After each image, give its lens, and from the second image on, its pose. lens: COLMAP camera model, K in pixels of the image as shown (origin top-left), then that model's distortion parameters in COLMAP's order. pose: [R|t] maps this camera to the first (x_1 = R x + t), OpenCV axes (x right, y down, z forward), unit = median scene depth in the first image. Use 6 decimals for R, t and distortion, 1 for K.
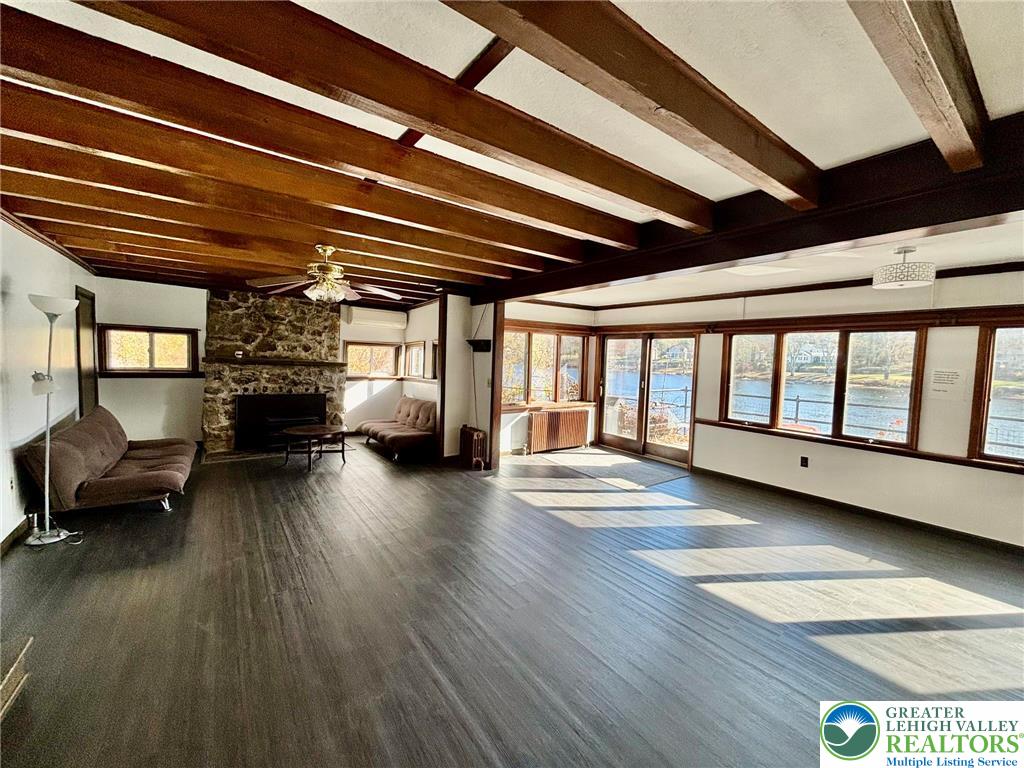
lens RADIAL K [[410.2, 0, 514.7], [0, 410.2, 380.9], [0, 0, 1]] dist [0.000604, -0.000384]
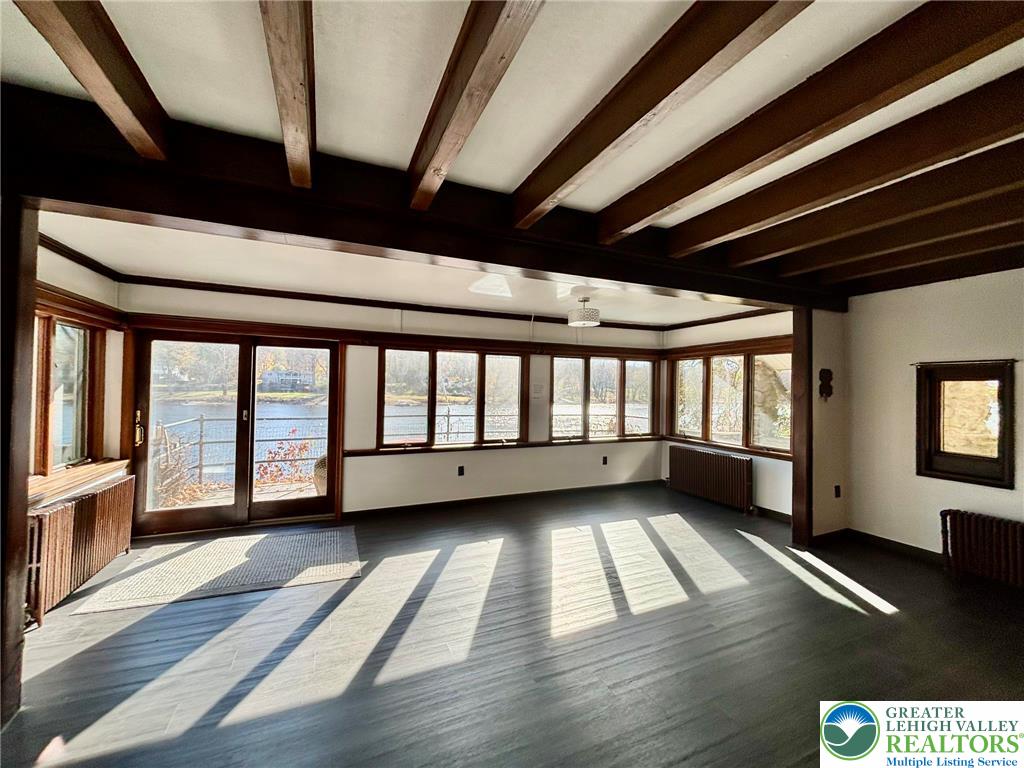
lens RADIAL K [[410.2, 0, 512.4], [0, 410.2, 379.8], [0, 0, 1]] dist [0.000604, -0.000384]
pose [[0.206515, -0.005462, 0.978428, -0.293241], [0.050385, 0.998717, -0.005059, -0.028253], [-0.977145, 0.050343, 0.206525, 0.577719]]
